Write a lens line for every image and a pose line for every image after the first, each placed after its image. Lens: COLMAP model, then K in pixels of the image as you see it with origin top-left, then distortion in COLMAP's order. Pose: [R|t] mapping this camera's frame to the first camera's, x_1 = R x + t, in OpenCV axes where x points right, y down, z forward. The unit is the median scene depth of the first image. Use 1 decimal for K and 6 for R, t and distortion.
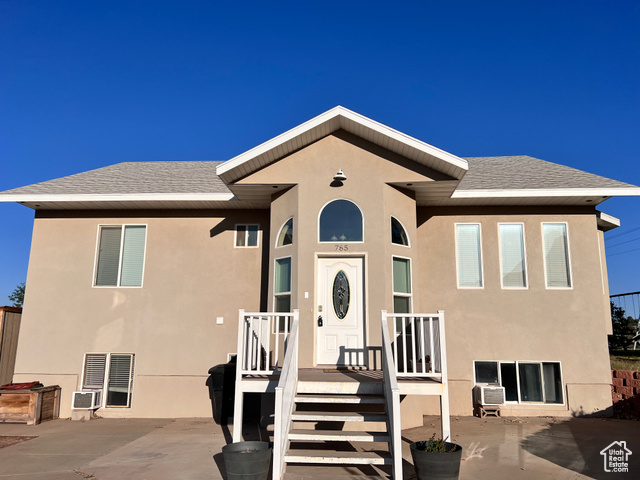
lens RADIAL K [[480.1, 0, 316.3], [0, 480.1, 246.2], [0, 0, 1]] dist [0.061121, -0.067375]
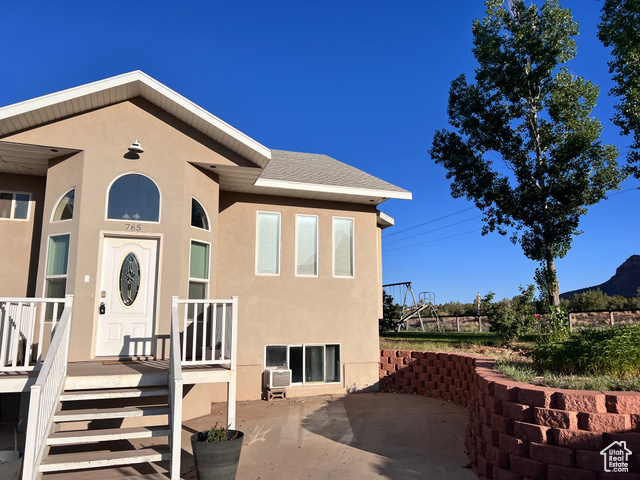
lens RADIAL K [[480.1, 0, 317.2], [0, 480.1, 238.6], [0, 0, 1]] dist [0.061121, -0.067375]
pose [[0.919931, 0.056675, 0.387962, 0.017526], [-0.060699, 0.998154, -0.001885, 0.005228], [-0.387352, -0.021815, 0.921674, 0.020620]]
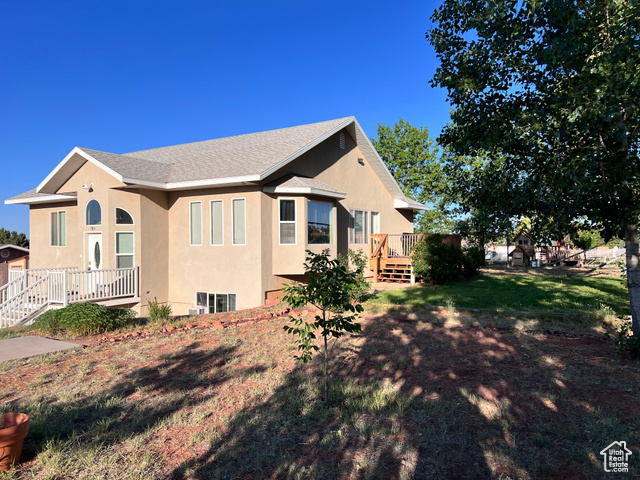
lens RADIAL K [[480.1, 0, 320.1], [0, 480.1, 244.0], [0, 0, 1]] dist [0.061121, -0.067375]
pose [[0.885975, -0.018824, -0.463350, 1.525367], [0.098809, 0.983894, 0.148962, -0.116550], [0.453083, -0.177759, 0.873566, -0.165153]]
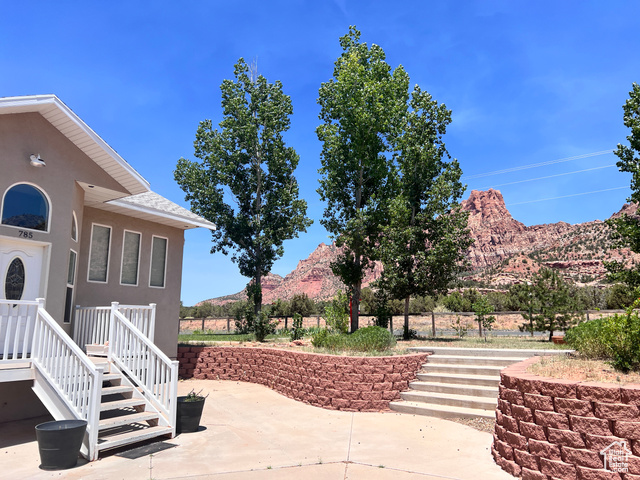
lens RADIAL K [[480.1, 0, 321.9], [0, 480.1, 243.8], [0, 0, 1]] dist [0.061121, -0.067375]
pose [[0.434877, 0.144309, 0.888852, -0.539851], [-0.162937, 0.983393, -0.079940, 0.002167], [-0.885626, -0.110062, 0.451168, 0.020285]]
